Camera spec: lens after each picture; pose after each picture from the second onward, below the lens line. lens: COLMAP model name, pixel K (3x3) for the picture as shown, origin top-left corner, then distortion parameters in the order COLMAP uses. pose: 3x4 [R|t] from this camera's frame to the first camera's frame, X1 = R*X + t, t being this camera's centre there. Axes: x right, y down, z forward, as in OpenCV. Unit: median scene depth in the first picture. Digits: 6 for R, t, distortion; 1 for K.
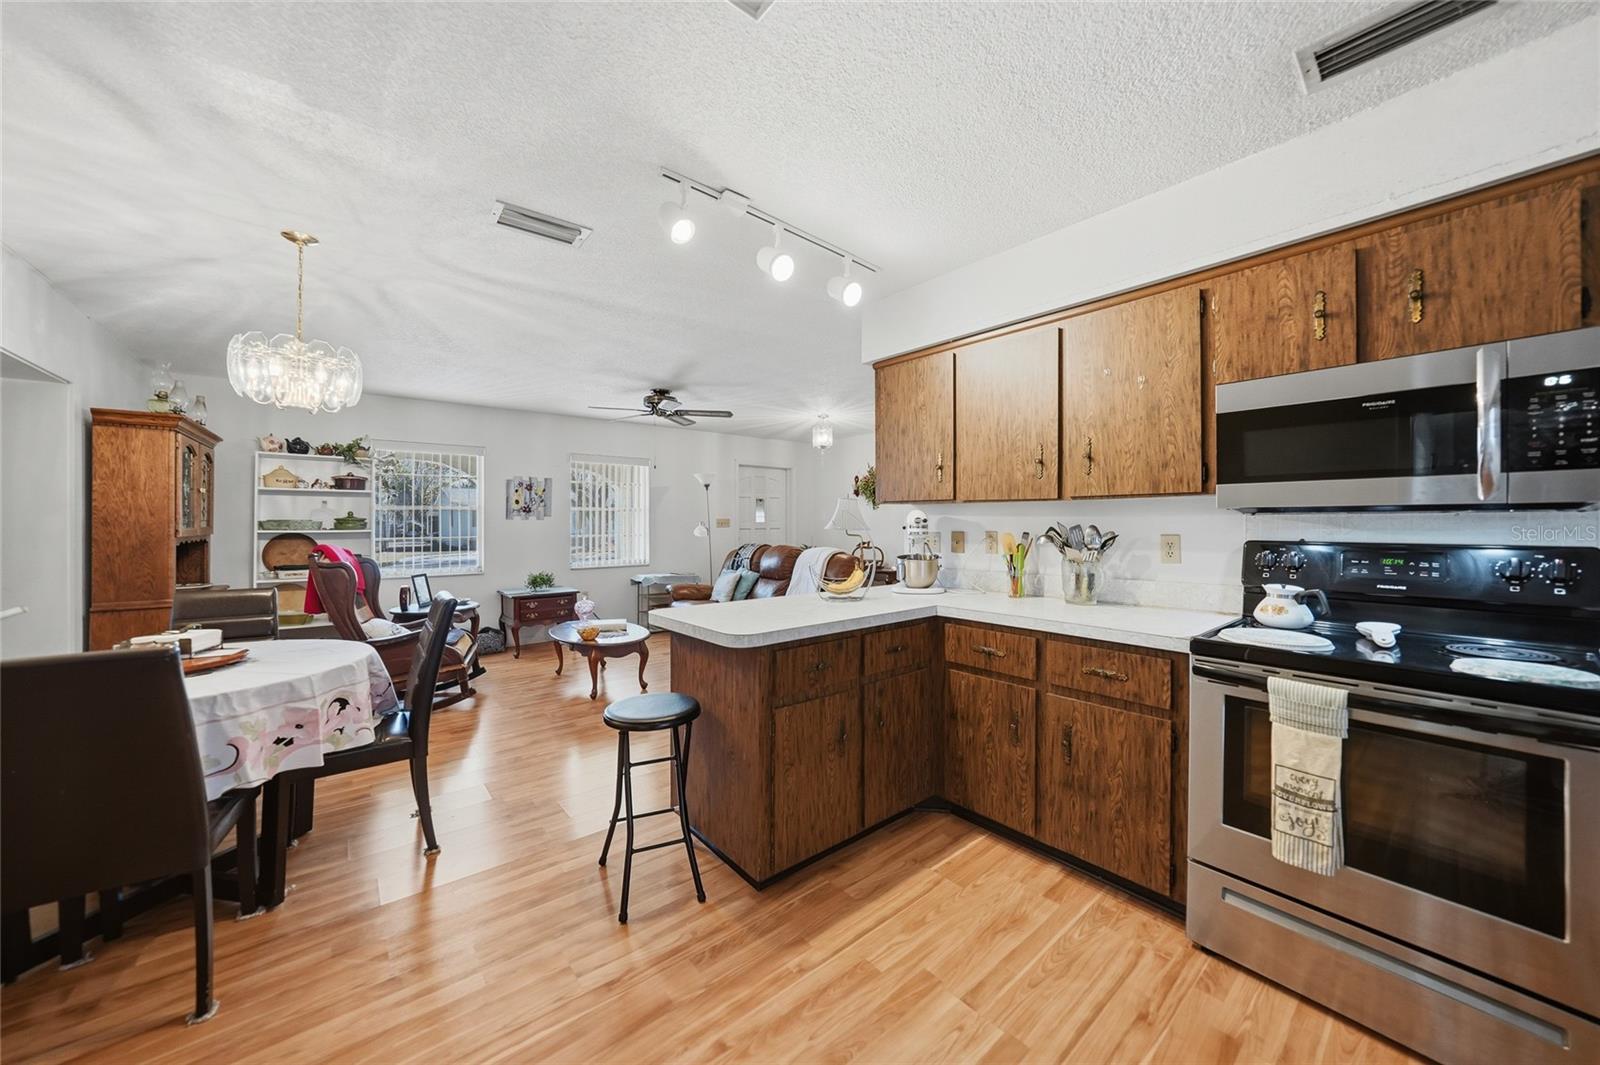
lens RADIAL K [[566.3, 0, 802.6], [0, 566.3, 522.0], [0, 0, 1]] dist [-0.024853, 0.005489]
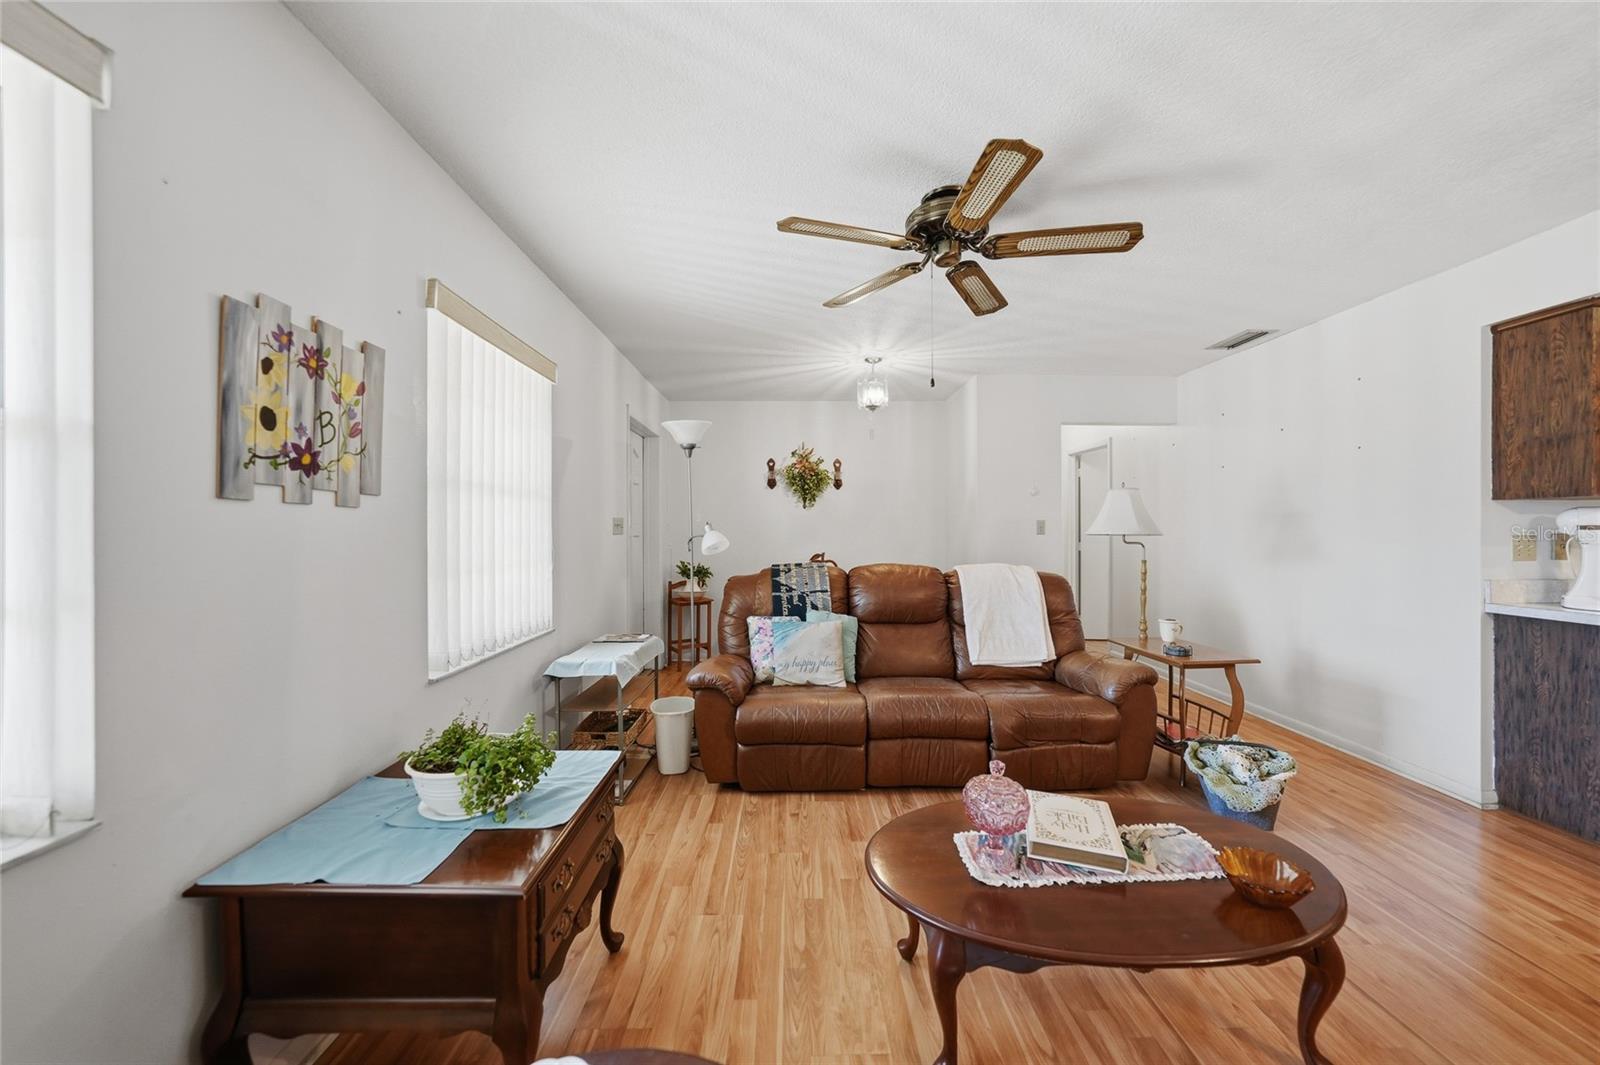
lens RADIAL K [[566.3, 0, 792.0], [0, 566.3, 530.7], [0, 0, 1]] dist [-0.024853, 0.005489]
pose [[0.618940, -0.000376, 0.785438, -1.184060], [-0.000774, 0.999999, 0.001089, 0.012594], [-0.785438, -0.001282, 0.618939, 1.544433]]
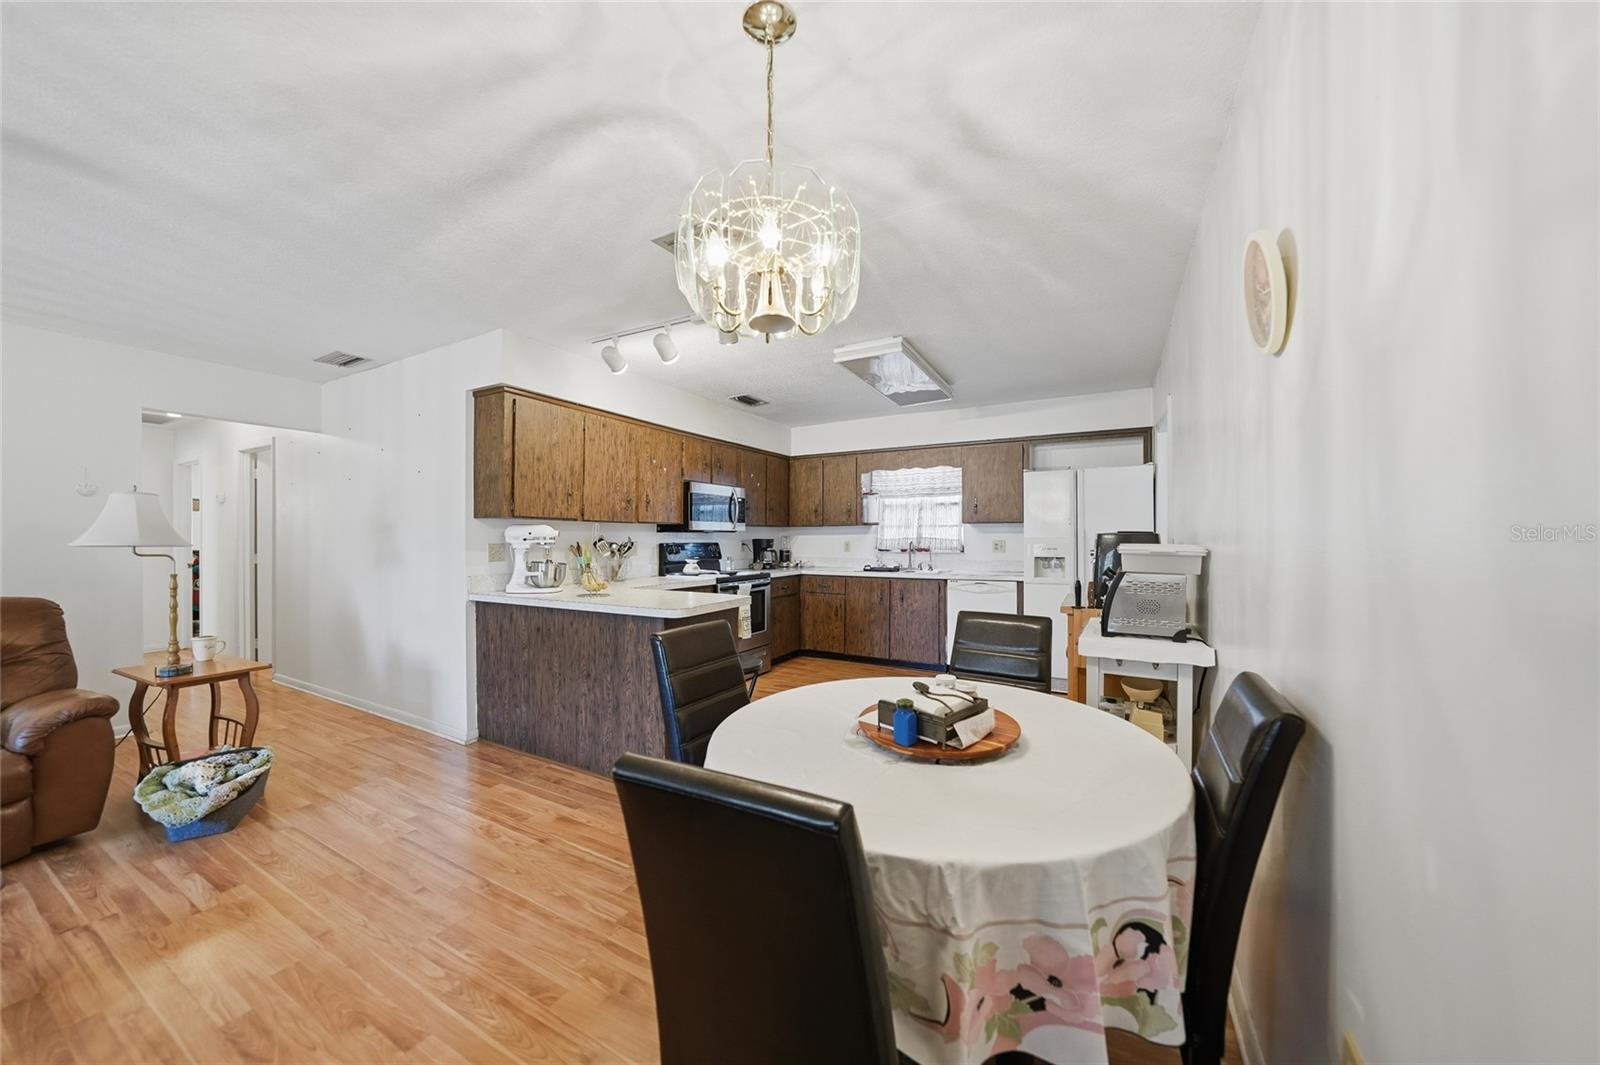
lens RADIAL K [[566.3, 0, 800.2], [0, 566.3, 537.8], [0, 0, 1]] dist [-0.024853, 0.005489]
pose [[-0.367852, 0.001753, 0.929883, -1.209611], [0.001564, 0.999998, -0.001266, 0.009884], [-0.929883, 0.000989, -0.367854, 0.992171]]
